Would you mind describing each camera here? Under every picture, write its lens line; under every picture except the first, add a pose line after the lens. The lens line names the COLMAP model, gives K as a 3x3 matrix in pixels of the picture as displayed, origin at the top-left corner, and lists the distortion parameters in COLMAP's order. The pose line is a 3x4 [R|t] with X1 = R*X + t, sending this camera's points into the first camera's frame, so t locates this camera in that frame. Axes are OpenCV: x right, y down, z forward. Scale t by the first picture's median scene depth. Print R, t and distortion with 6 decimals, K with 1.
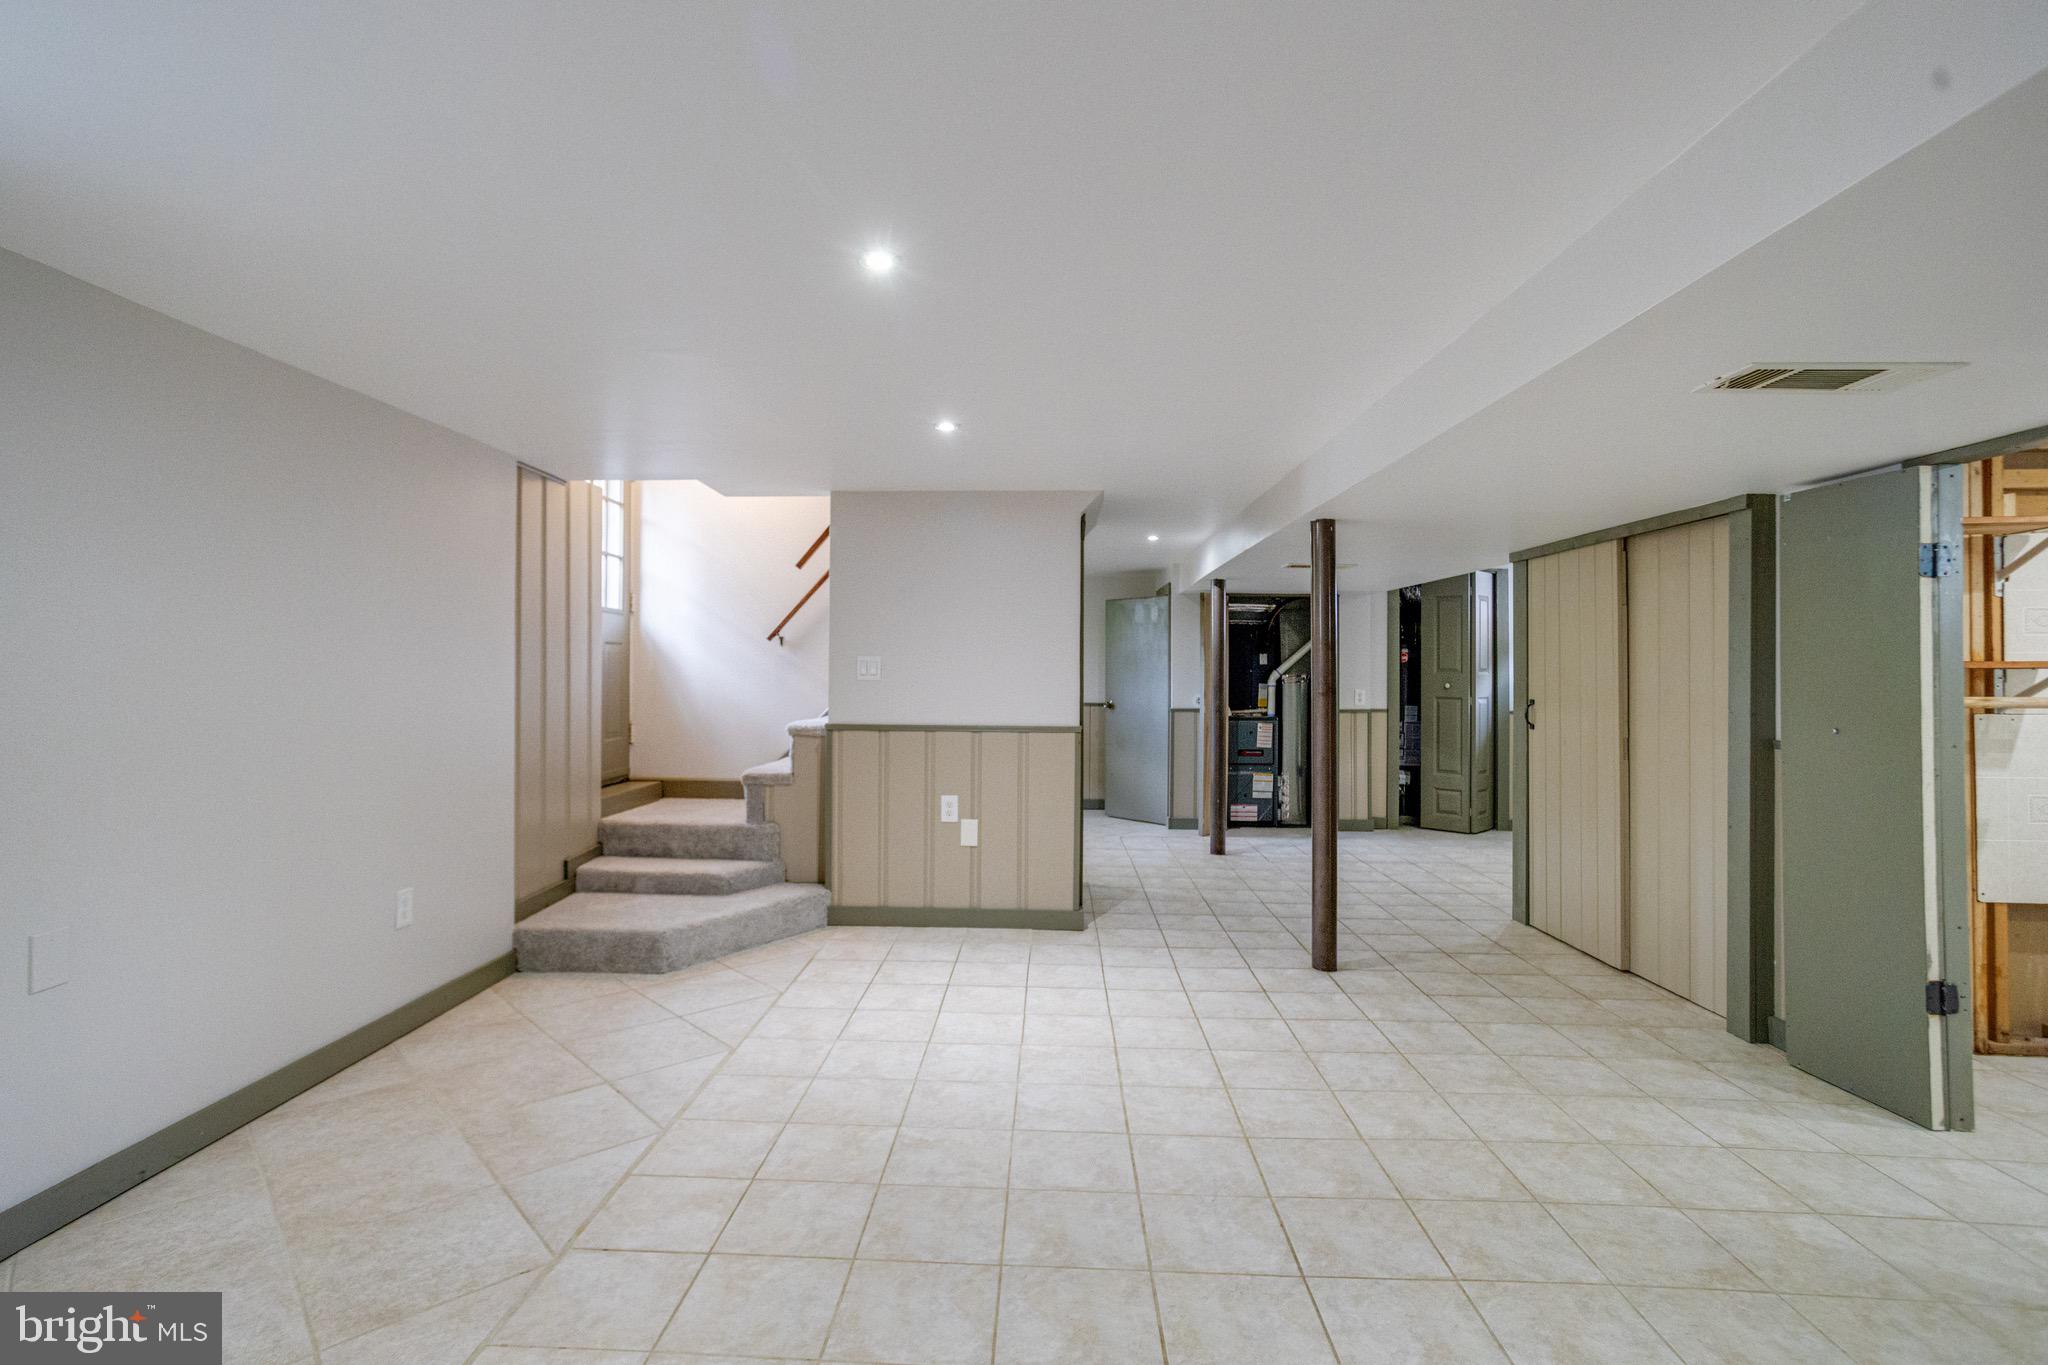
lens RADIAL K [[1001.2, 0, 1004.7], [0, 1001.2, 682.8], [0, 0, 1]] dist [-0.050444, 0.039407]
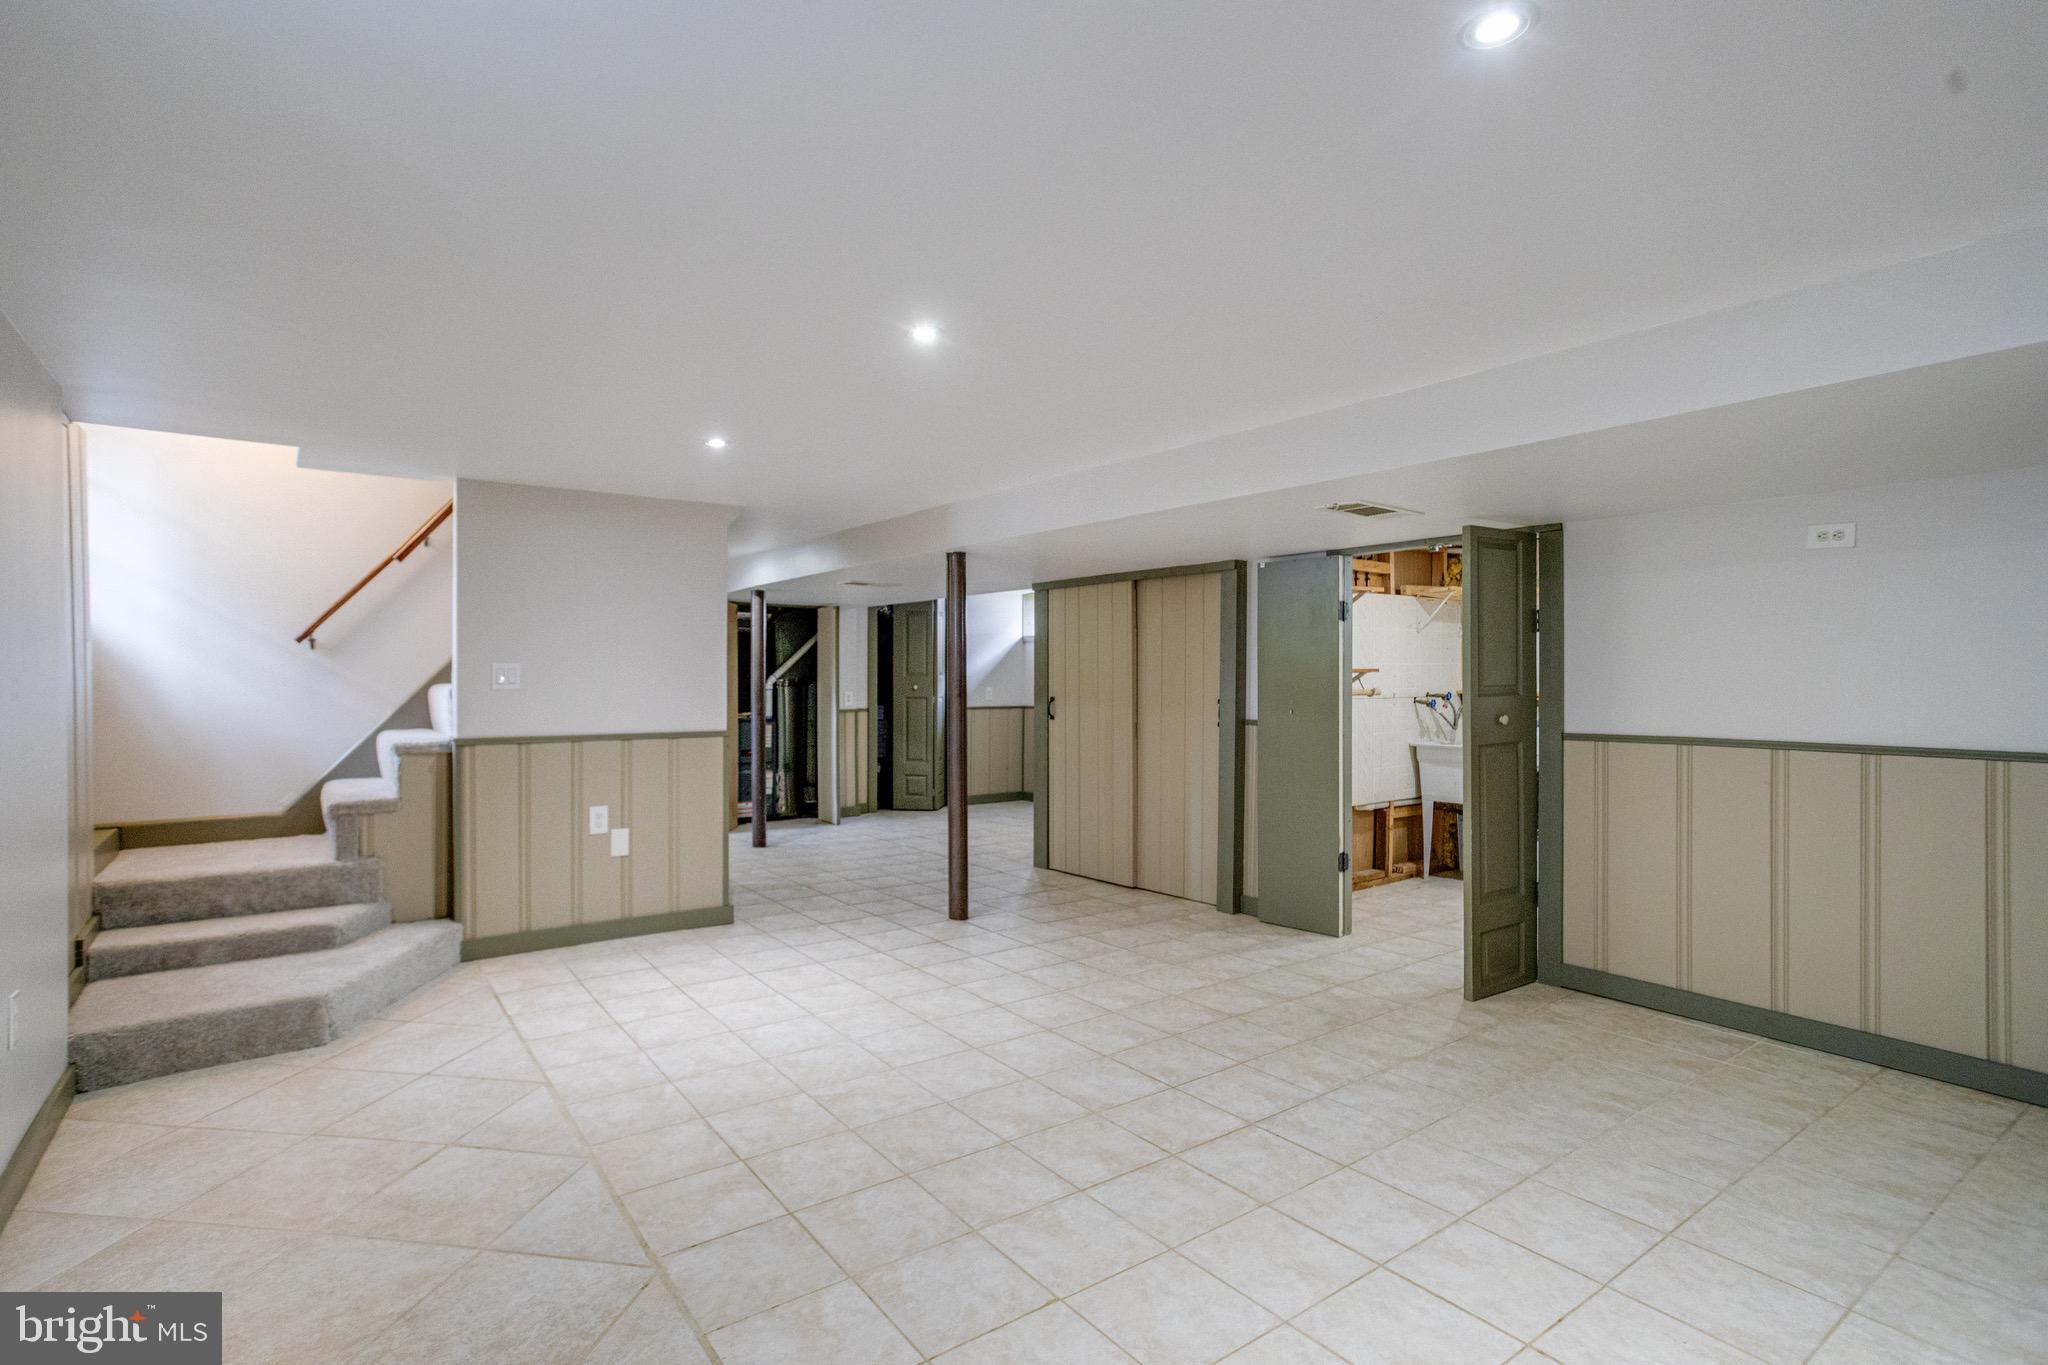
lens RADIAL K [[999.1, 0, 1008.2], [0, 999.1, 700.6], [0, 0, 1]] dist [-0.048326, 0.039122]
pose [[0.783176, -0.021647, 0.621423, -0.390702], [0.011725, 0.999730, 0.020048, -0.006042], [-0.621689, -0.008415, 0.783219, -0.004218]]
